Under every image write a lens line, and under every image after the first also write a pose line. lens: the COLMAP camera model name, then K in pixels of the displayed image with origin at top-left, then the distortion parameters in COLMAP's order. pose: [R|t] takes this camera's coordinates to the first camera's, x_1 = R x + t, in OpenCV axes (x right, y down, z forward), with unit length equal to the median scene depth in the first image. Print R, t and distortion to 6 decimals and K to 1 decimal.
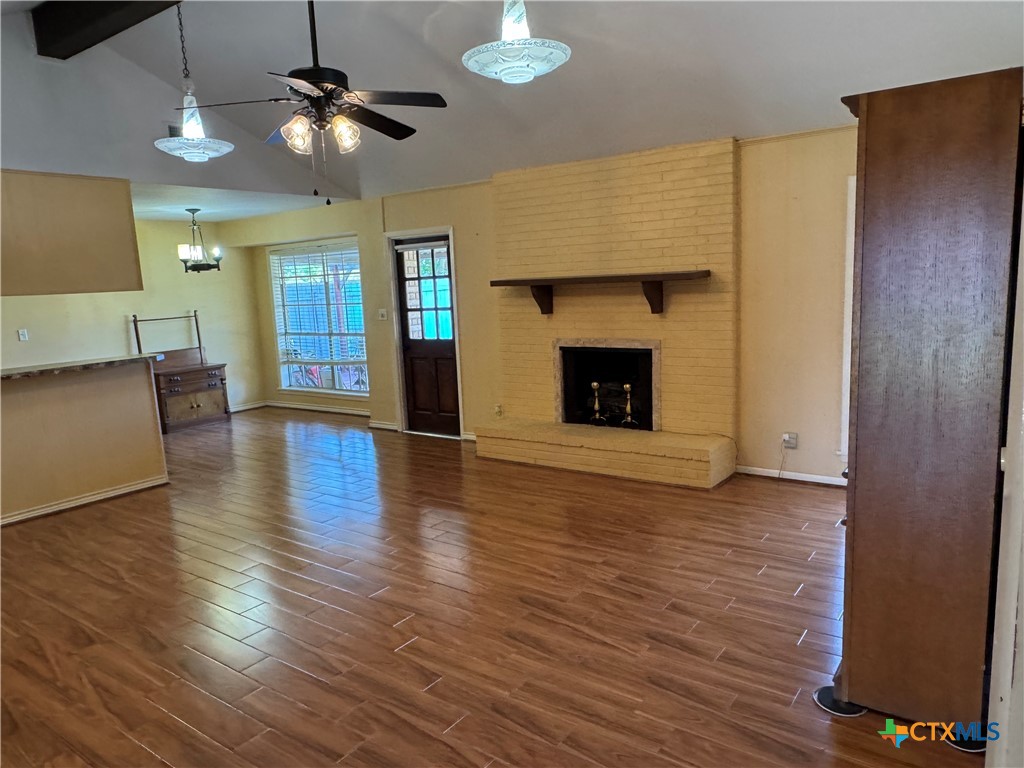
lens RADIAL K [[705.8, 0, 511.6], [0, 705.8, 389.2], [0, 0, 1]] dist [-0.003850, 0.002117]
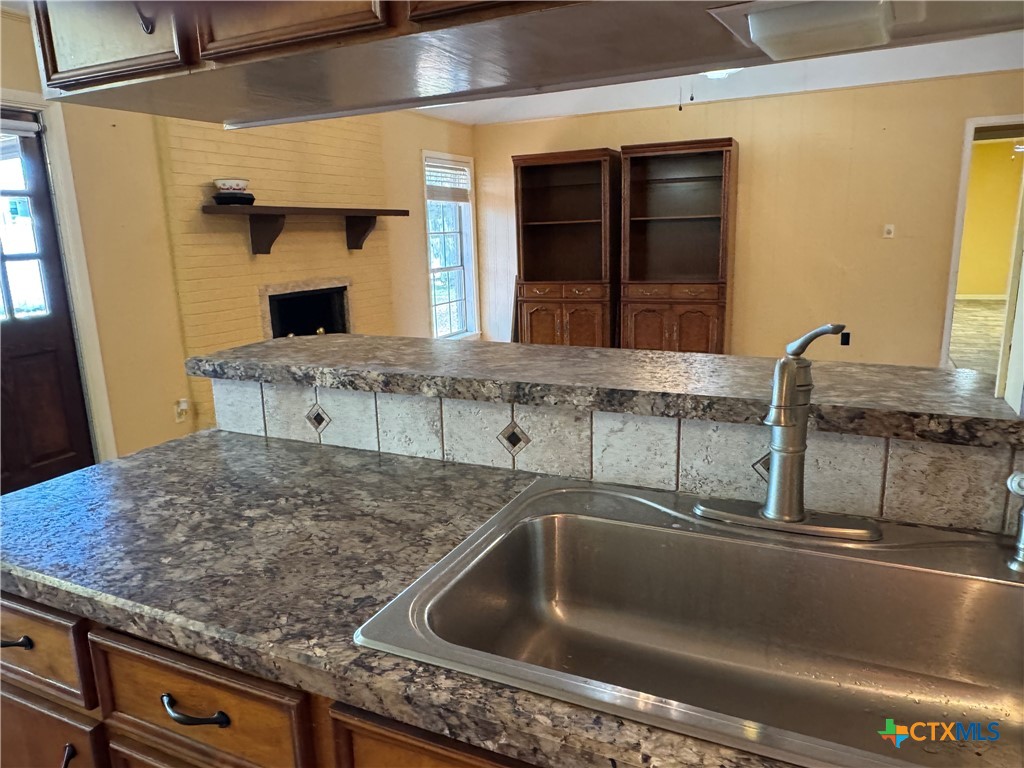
lens RADIAL K [[705.8, 0, 505.1], [0, 705.8, 391.3], [0, 0, 1]] dist [-0.003850, 0.002117]
pose [[-0.181657, -0.168918, 0.968745, -0.840771], [0.187822, 0.961040, 0.202794, -0.073596], [-0.965258, 0.218790, -0.142853, 0.951265]]
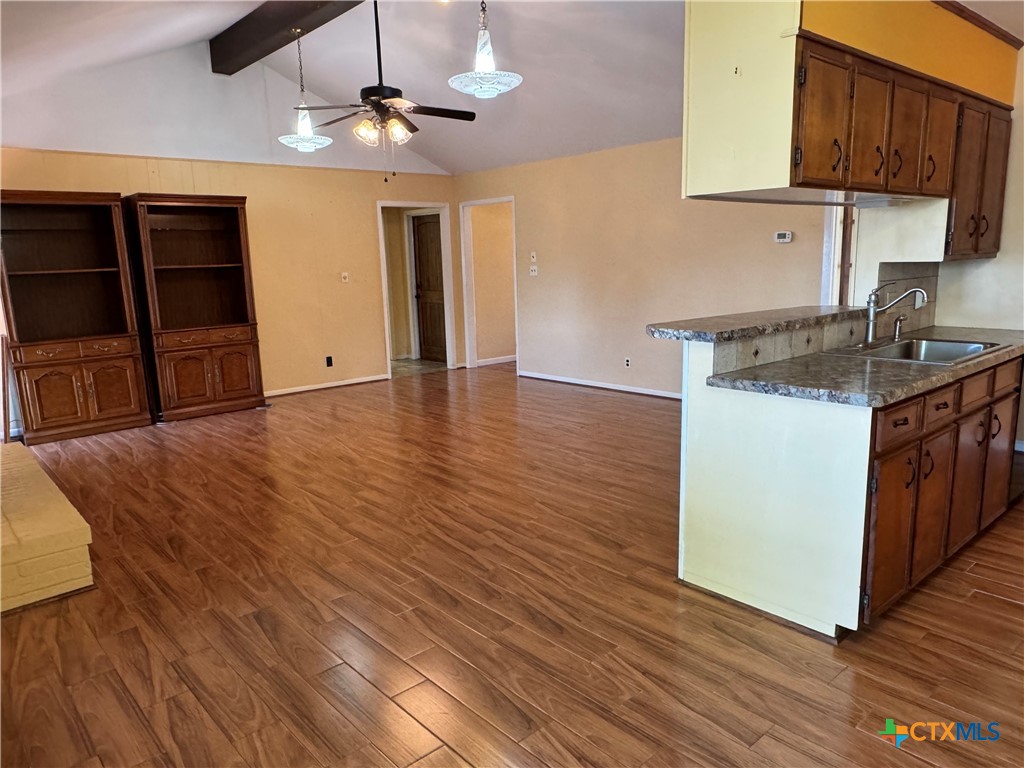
lens RADIAL K [[705.8, 0, 511.4], [0, 705.8, 385.2], [0, 0, 1]] dist [-0.003850, 0.002117]
pose [[-0.973215, 0.037913, 0.226749, -0.511120], [0.109209, 0.944158, 0.310867, -0.182497], [-0.202301, 0.327303, -0.923010, 1.511573]]
